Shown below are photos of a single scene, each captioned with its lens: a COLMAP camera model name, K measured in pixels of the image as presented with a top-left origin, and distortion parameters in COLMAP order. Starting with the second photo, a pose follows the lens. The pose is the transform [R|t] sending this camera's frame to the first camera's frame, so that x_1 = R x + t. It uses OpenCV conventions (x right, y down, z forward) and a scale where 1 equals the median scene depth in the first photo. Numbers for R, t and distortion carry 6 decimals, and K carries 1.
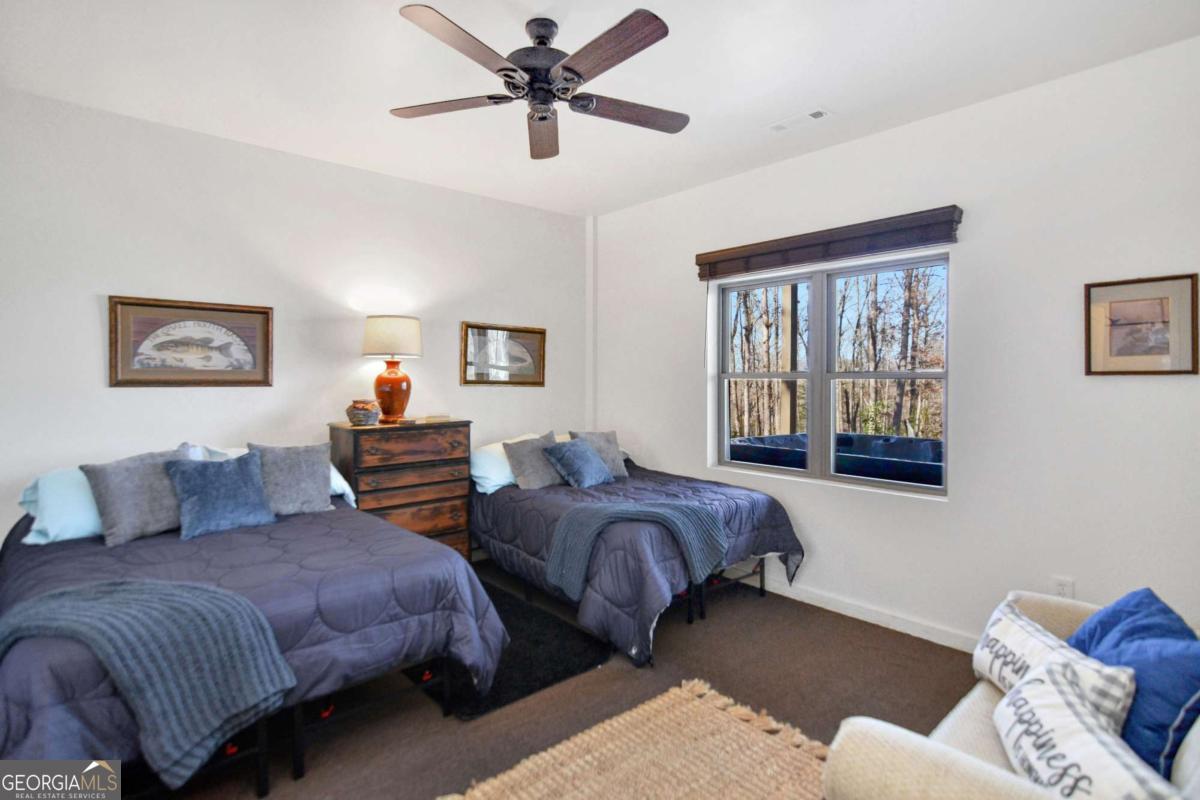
lens RADIAL K [[609.4, 0, 592.8], [0, 609.4, 385.5], [0, 0, 1]] dist [-0.000773, -0.000366]
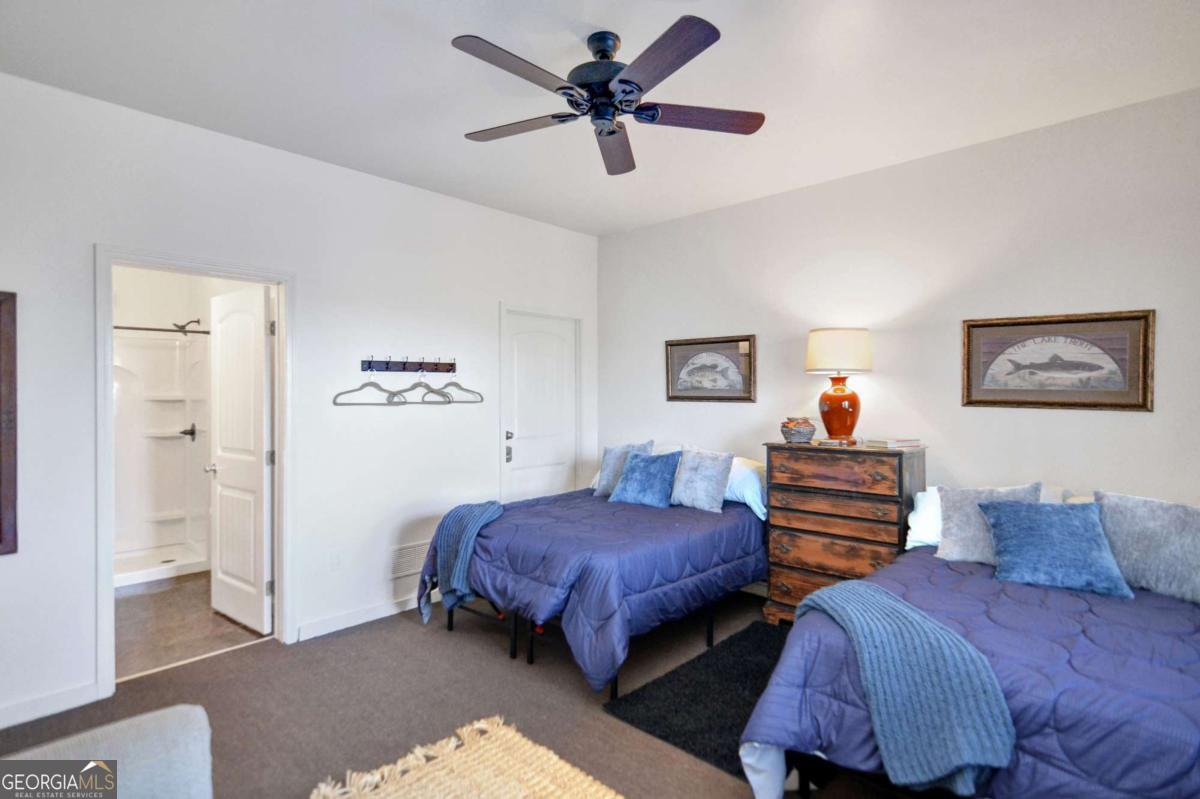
lens RADIAL K [[609.4, 0, 592.8], [0, 609.4, 385.0], [0, 0, 1]] dist [-0.000773, -0.000366]
pose [[0.087290, -0.018442, -0.996012, 0.575420], [-0.017759, 0.999641, -0.020066, -0.003389], [0.996025, 0.019440, 0.086931, 0.567981]]
